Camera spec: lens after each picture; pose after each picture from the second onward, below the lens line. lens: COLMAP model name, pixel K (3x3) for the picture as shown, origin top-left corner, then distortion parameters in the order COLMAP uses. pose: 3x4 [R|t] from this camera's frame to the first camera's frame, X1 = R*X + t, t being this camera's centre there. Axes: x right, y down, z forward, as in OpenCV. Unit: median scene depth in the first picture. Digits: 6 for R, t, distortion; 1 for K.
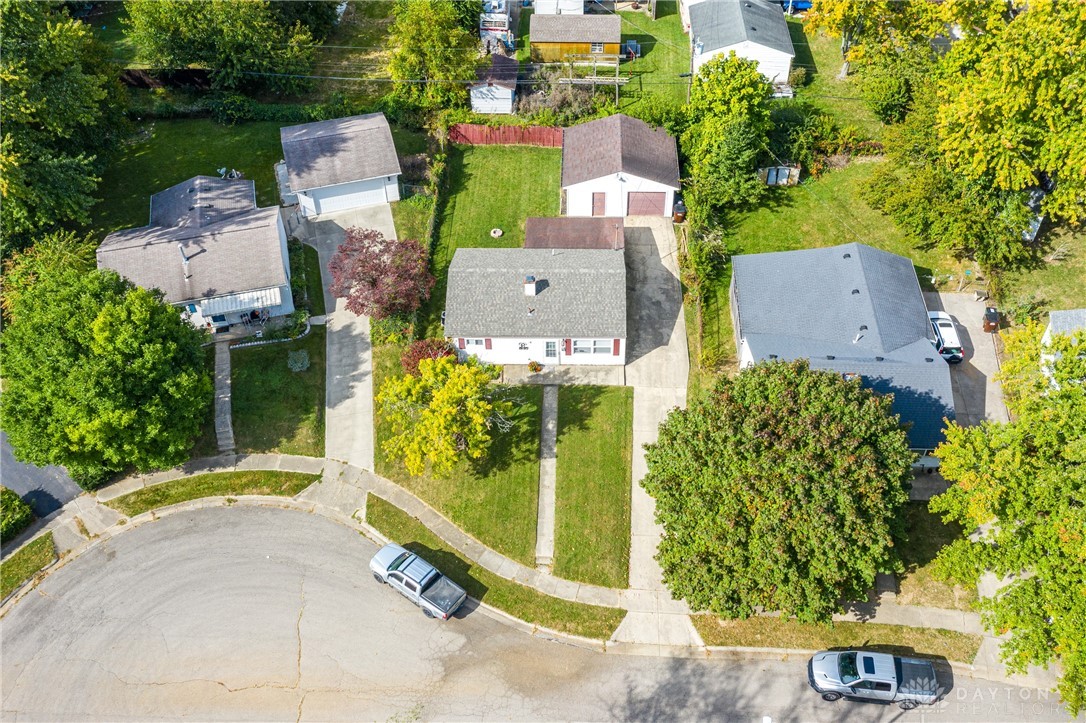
lens RADIAL K [[991.2, 0, 583.0], [0, 991.2, 363.1], [0, 0, 1]] dist [-0.002487, -0.005871]
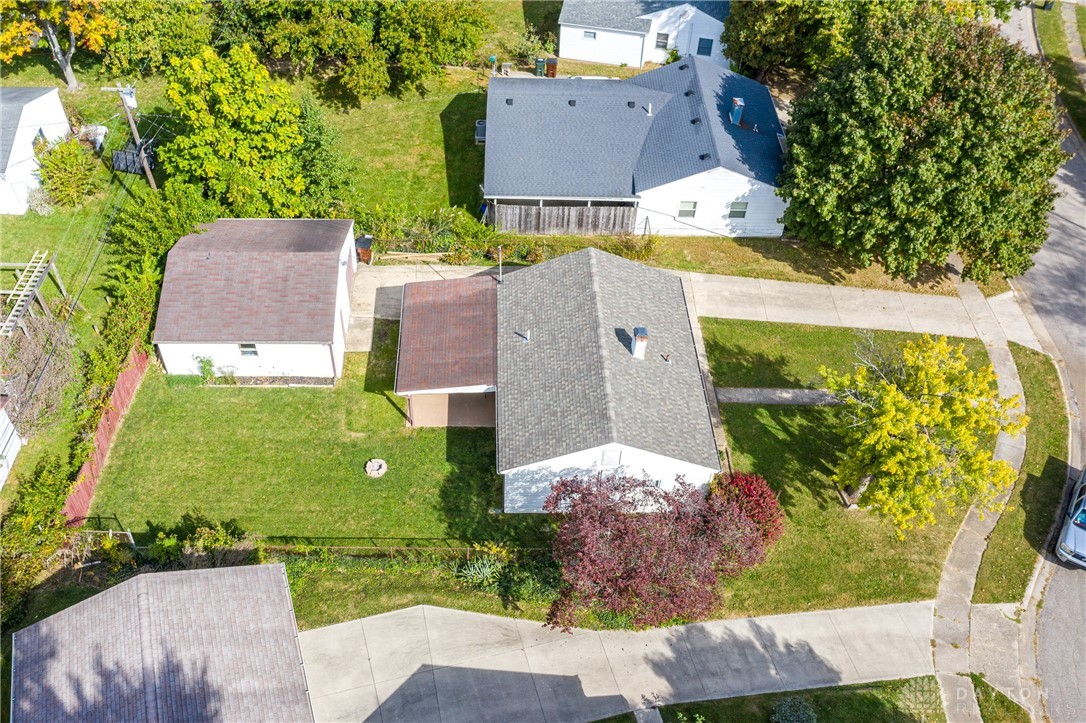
lens RADIAL K [[938.6, 0, 495.9], [0, 938.6, 359.7], [0, 0, 1]] dist [-0.006754, 0.007421]
pose [[-0.008310, -0.722205, 0.691630, -0.478383], [0.711193, 0.481945, 0.511795, -0.446394], [-0.702948, 0.496135, 0.509622, 0.745577]]
